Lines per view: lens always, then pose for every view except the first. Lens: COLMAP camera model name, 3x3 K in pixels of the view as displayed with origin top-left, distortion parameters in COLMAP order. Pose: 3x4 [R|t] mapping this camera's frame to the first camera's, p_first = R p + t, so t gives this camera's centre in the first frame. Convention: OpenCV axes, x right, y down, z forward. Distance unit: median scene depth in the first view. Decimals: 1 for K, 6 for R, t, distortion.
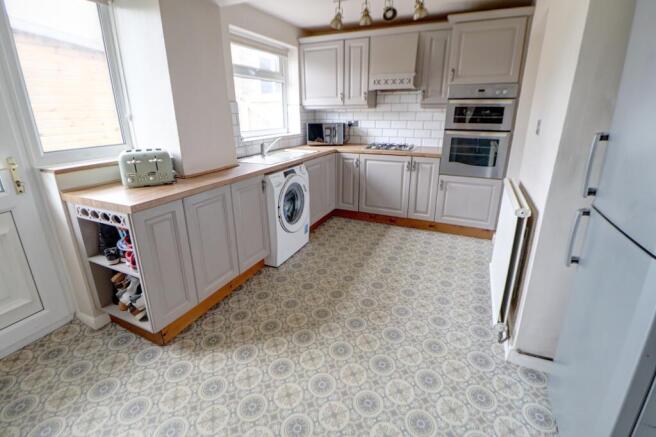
lens RADIAL K [[305.3, 0, 329.6], [0, 305.3, 205.2], [0, 0, 1]] dist [0.003585, -0.020670]
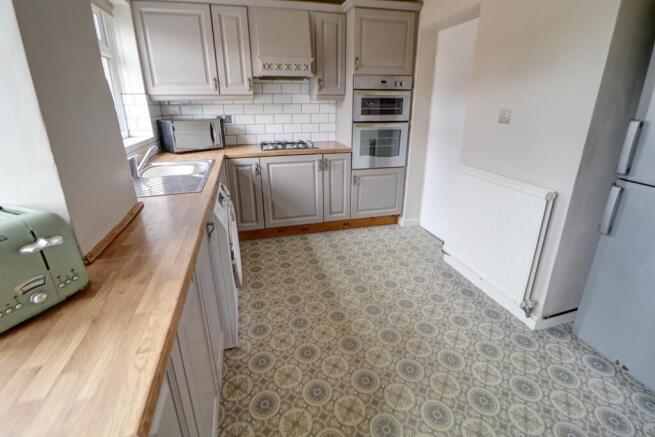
lens RADIAL K [[304.9, 0, 329.1], [0, 304.9, 205.2], [0, 0, 1]] dist [0.003585, -0.020670]
pose [[0.763531, -0.205388, 0.612239, -0.289458], [0.192256, 0.977381, 0.088118, -0.087609], [-0.616489, 0.050425, 0.785747, 0.294330]]
